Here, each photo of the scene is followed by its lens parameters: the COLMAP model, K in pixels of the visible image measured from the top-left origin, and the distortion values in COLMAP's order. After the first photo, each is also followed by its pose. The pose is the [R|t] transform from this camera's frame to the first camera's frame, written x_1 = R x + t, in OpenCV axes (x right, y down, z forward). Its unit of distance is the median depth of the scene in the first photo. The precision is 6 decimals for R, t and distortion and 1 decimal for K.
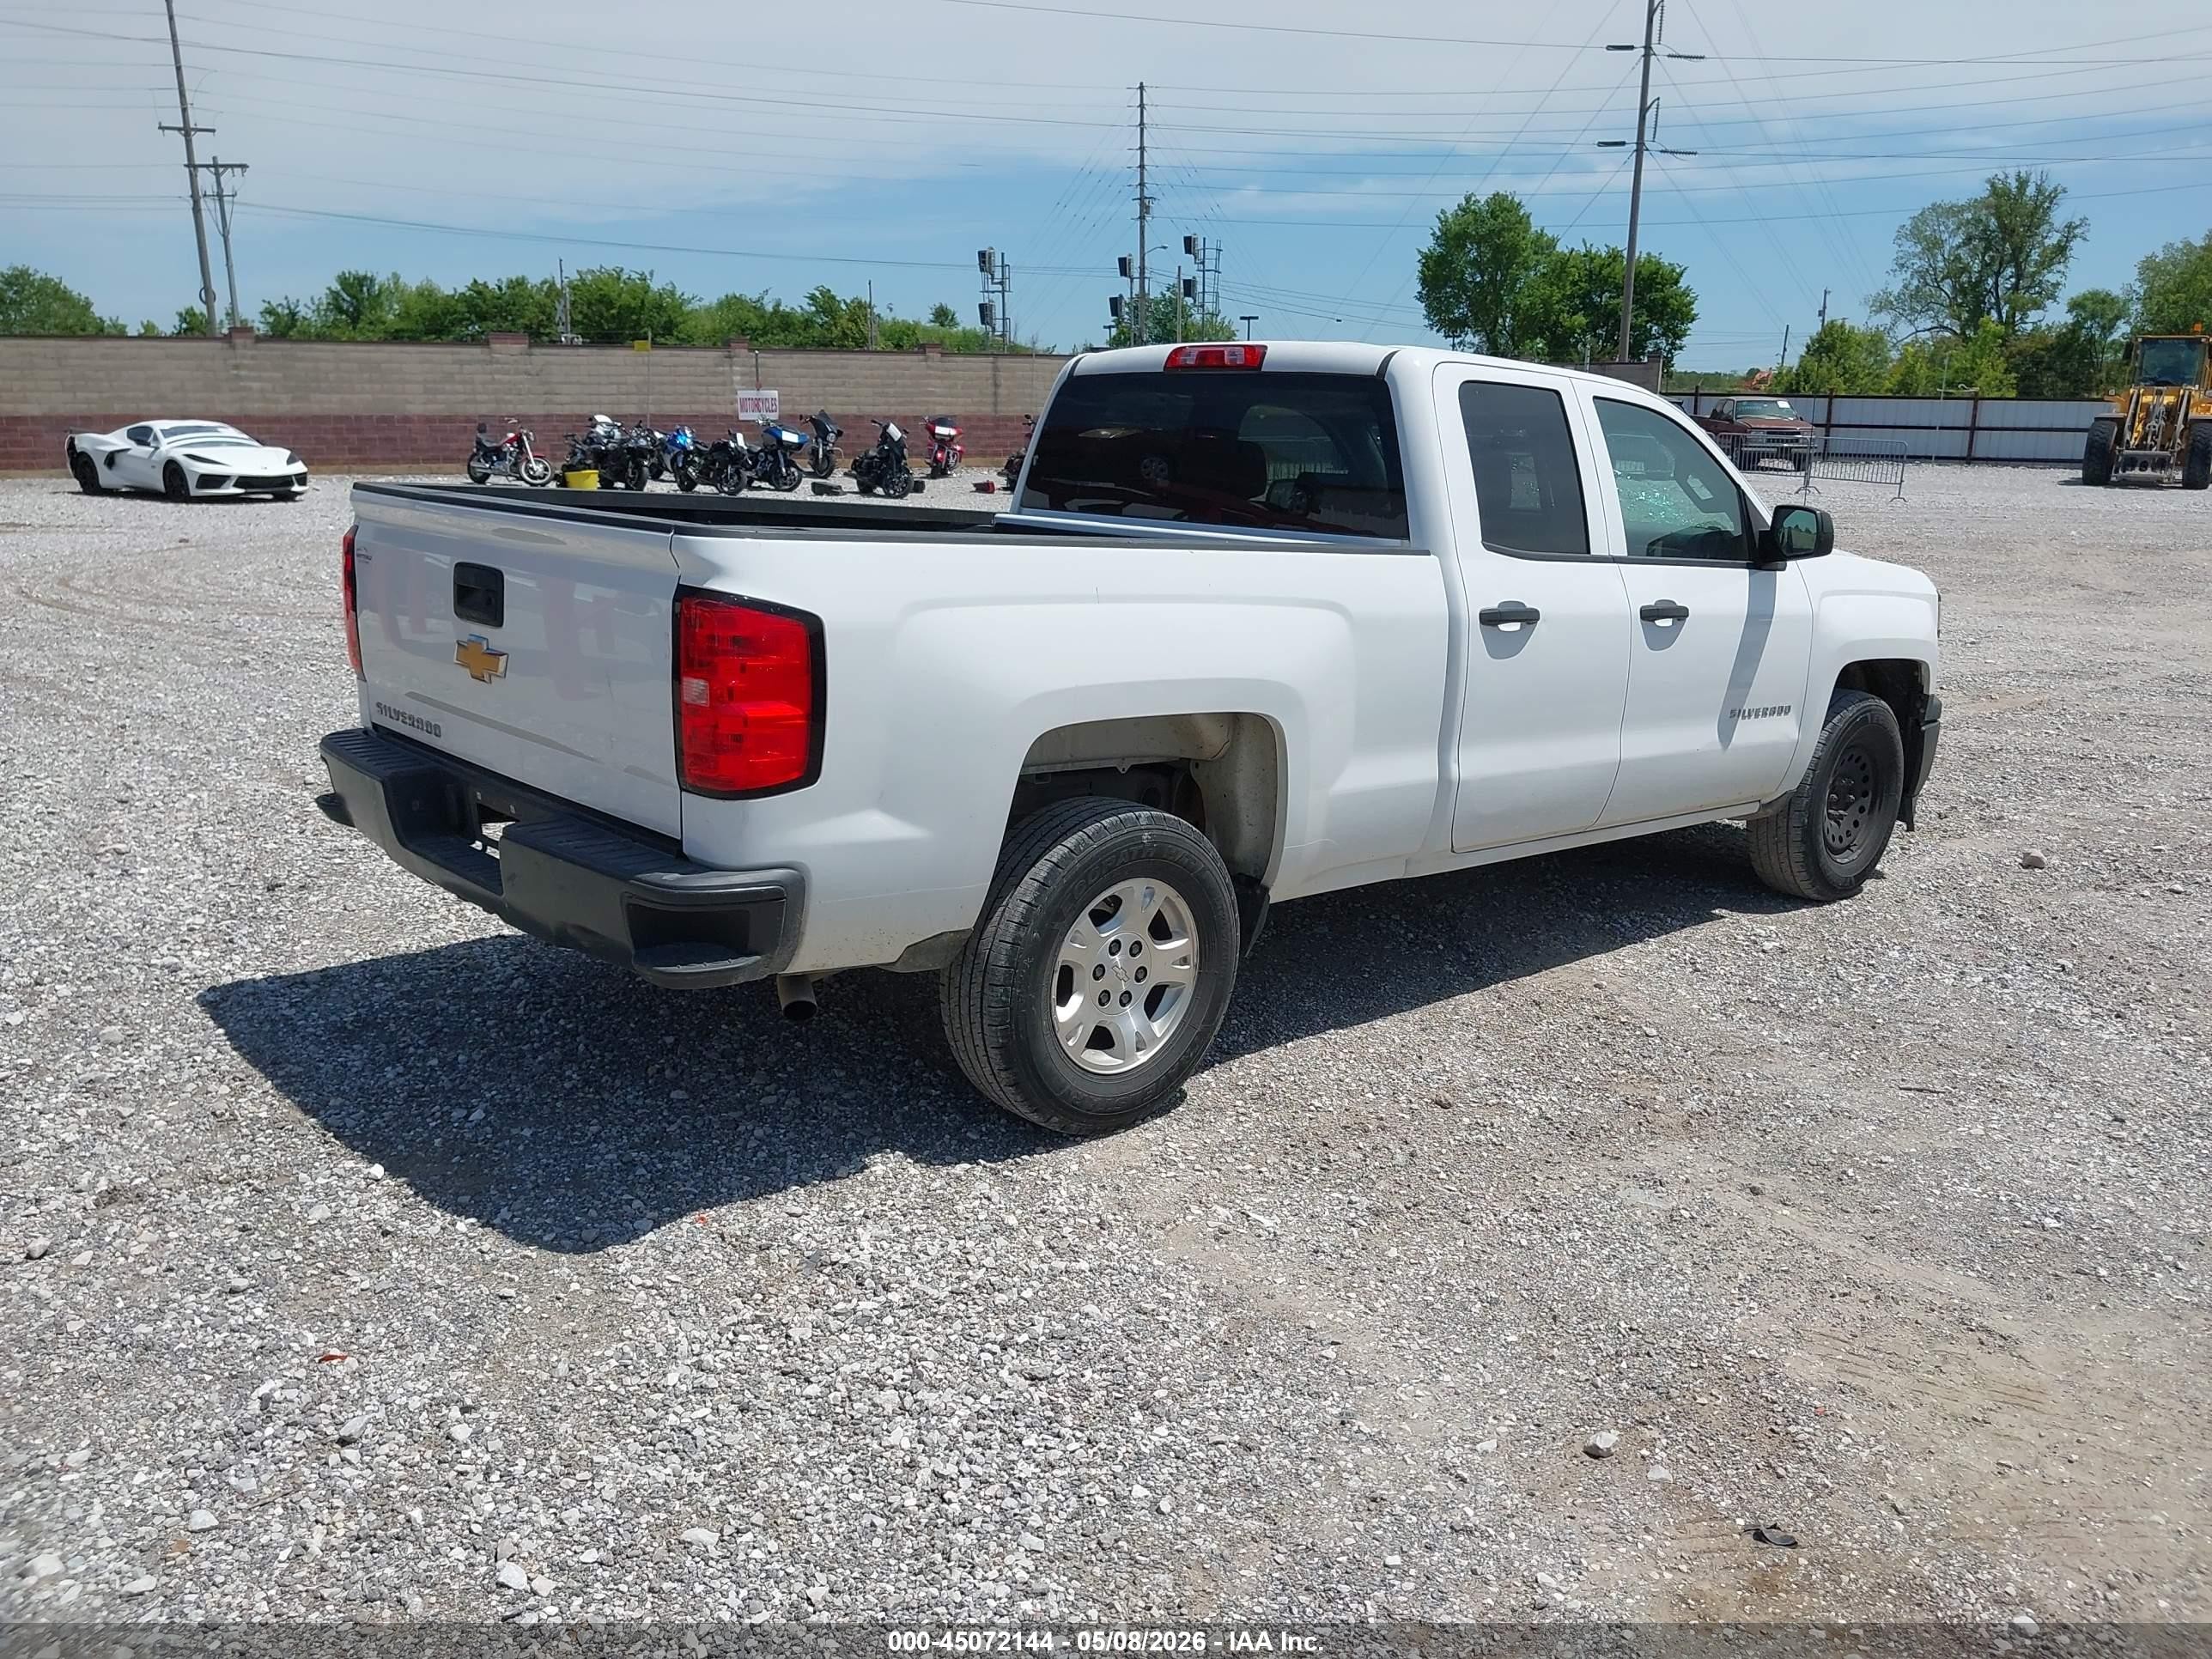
lens RADIAL K [[1745.0, 0, 1109.1], [0, 1745.0, 842.0], [0, 0, 1]] dist [0.040338, -0.049632]
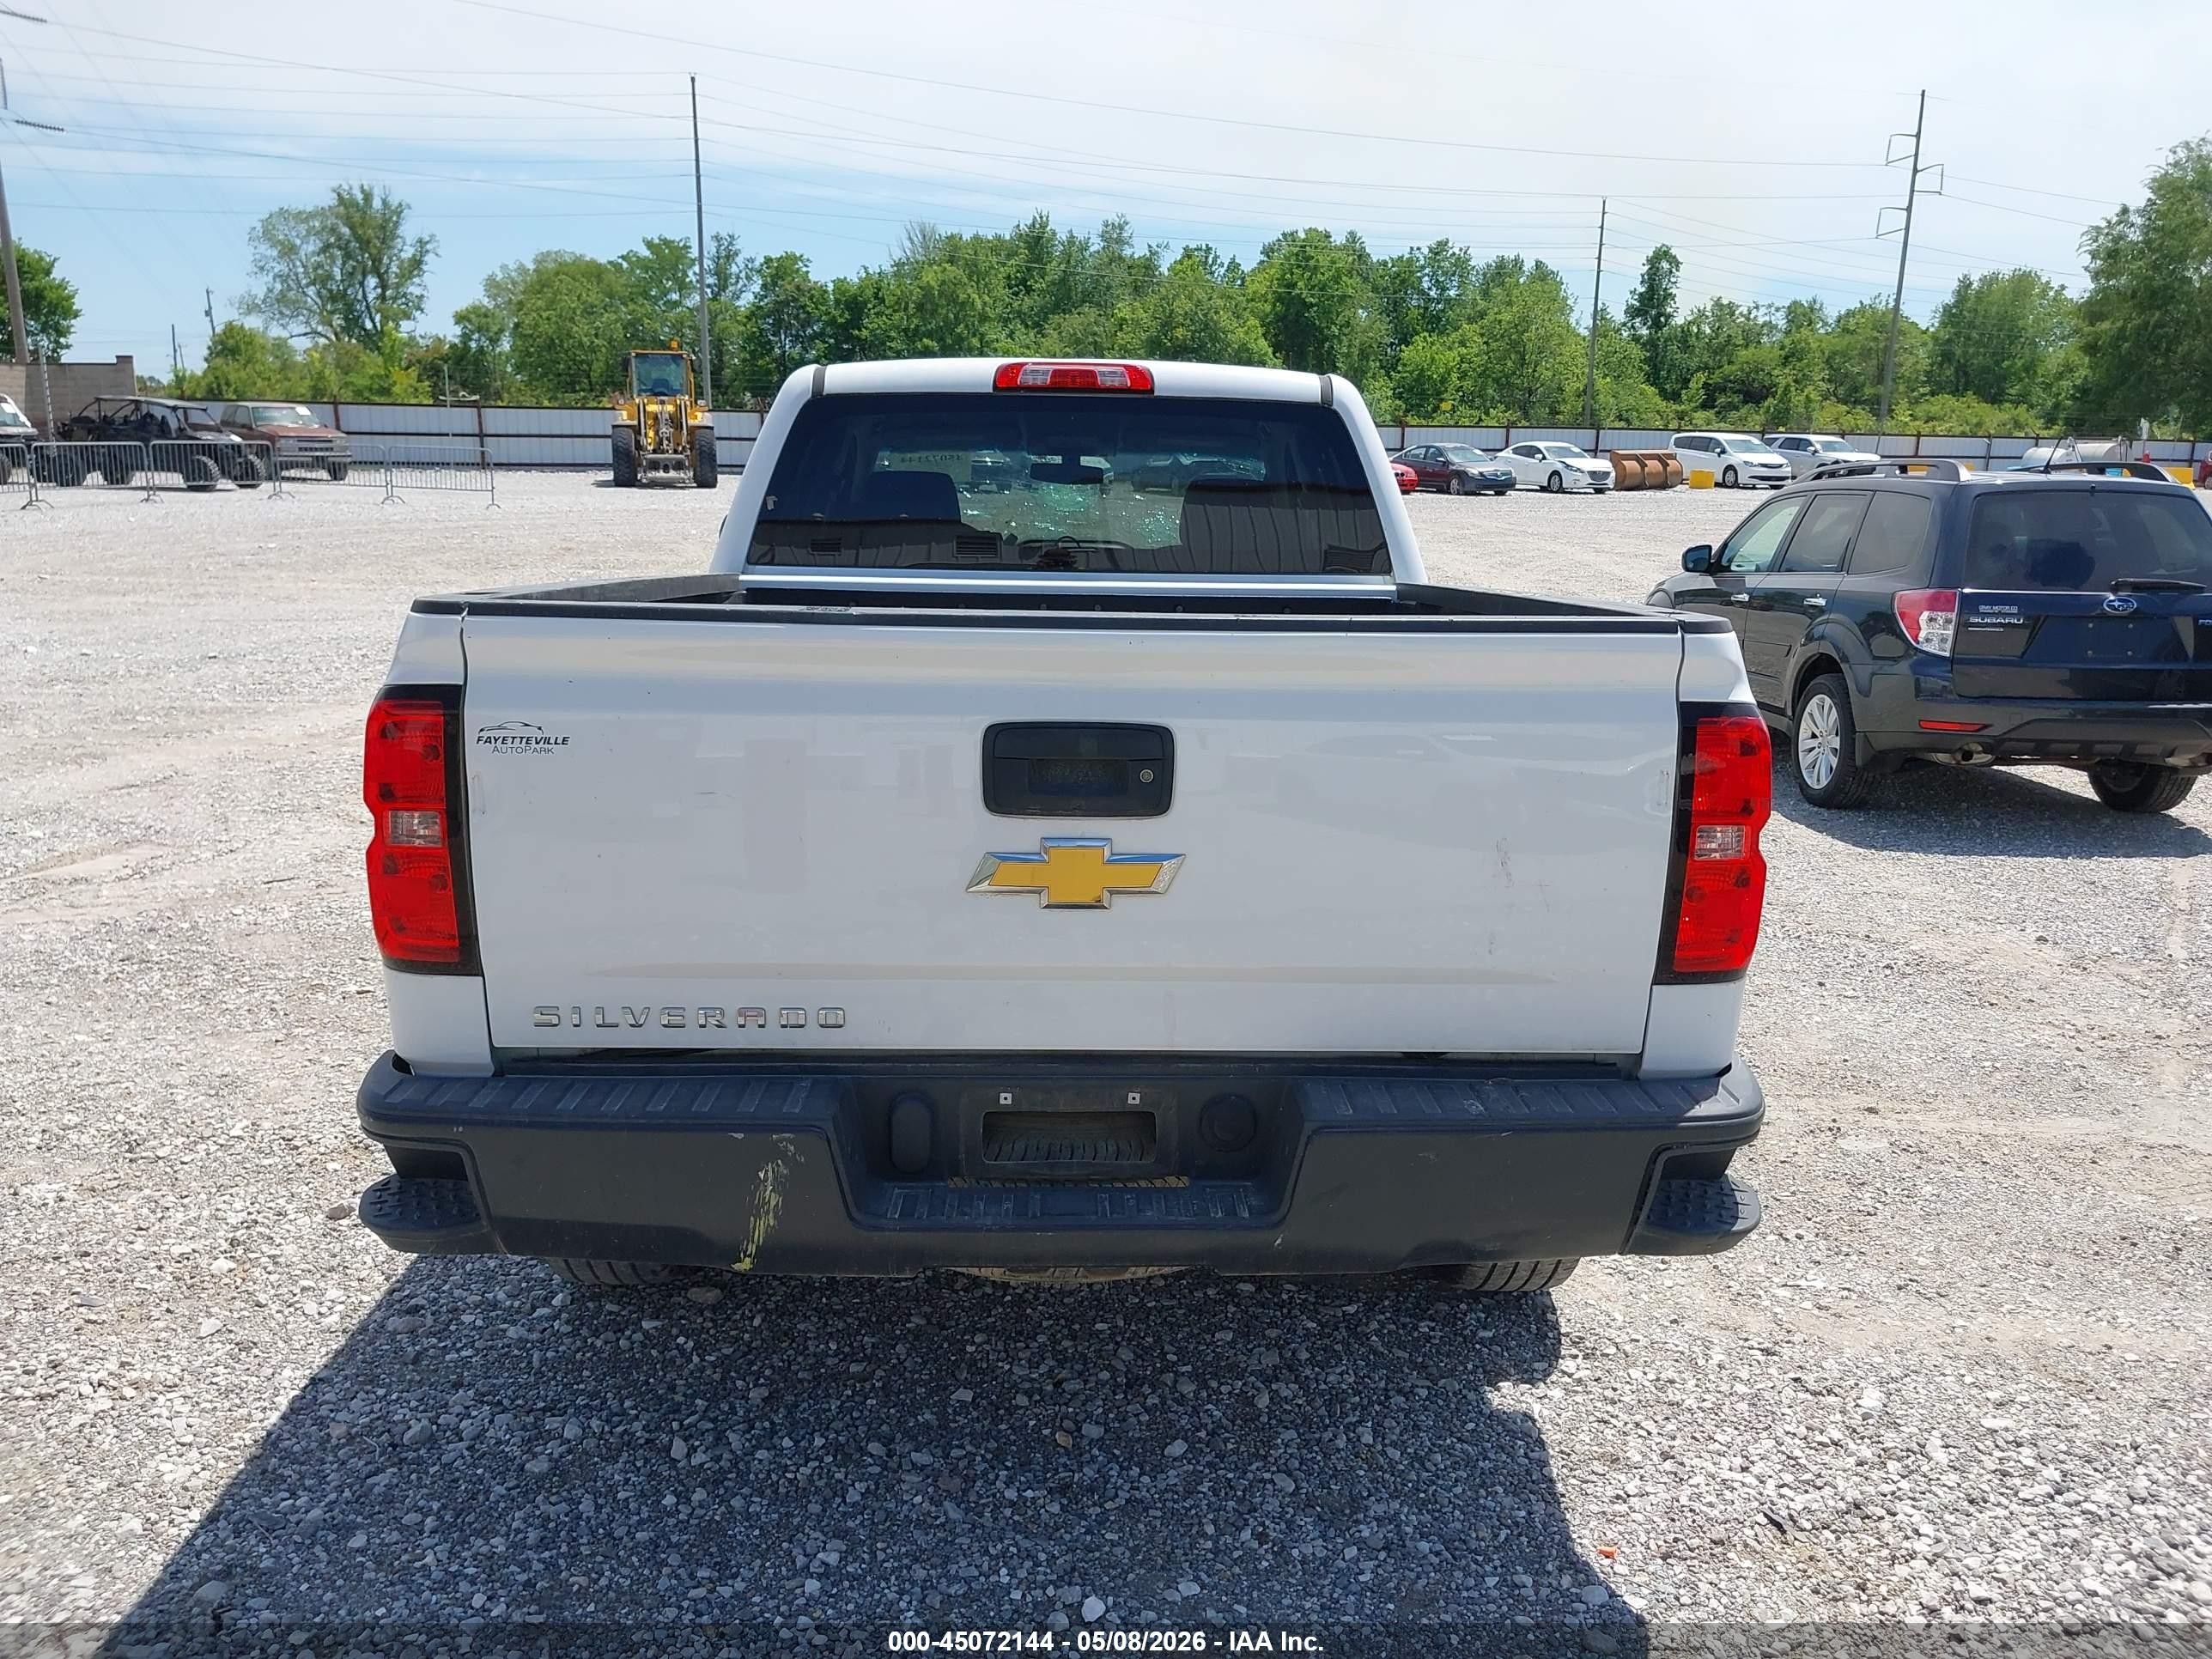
lens RADIAL K [[1745.0, 0, 1109.5], [0, 1745.0, 834.2], [0, 0, 1]] dist [0.040338, -0.049632]
pose [[0.652042, -0.178143, 0.736958, -0.088374], [0.182963, 0.980249, 0.075072, -0.018015], [-0.735776, 0.085886, 0.671757, 0.065331]]
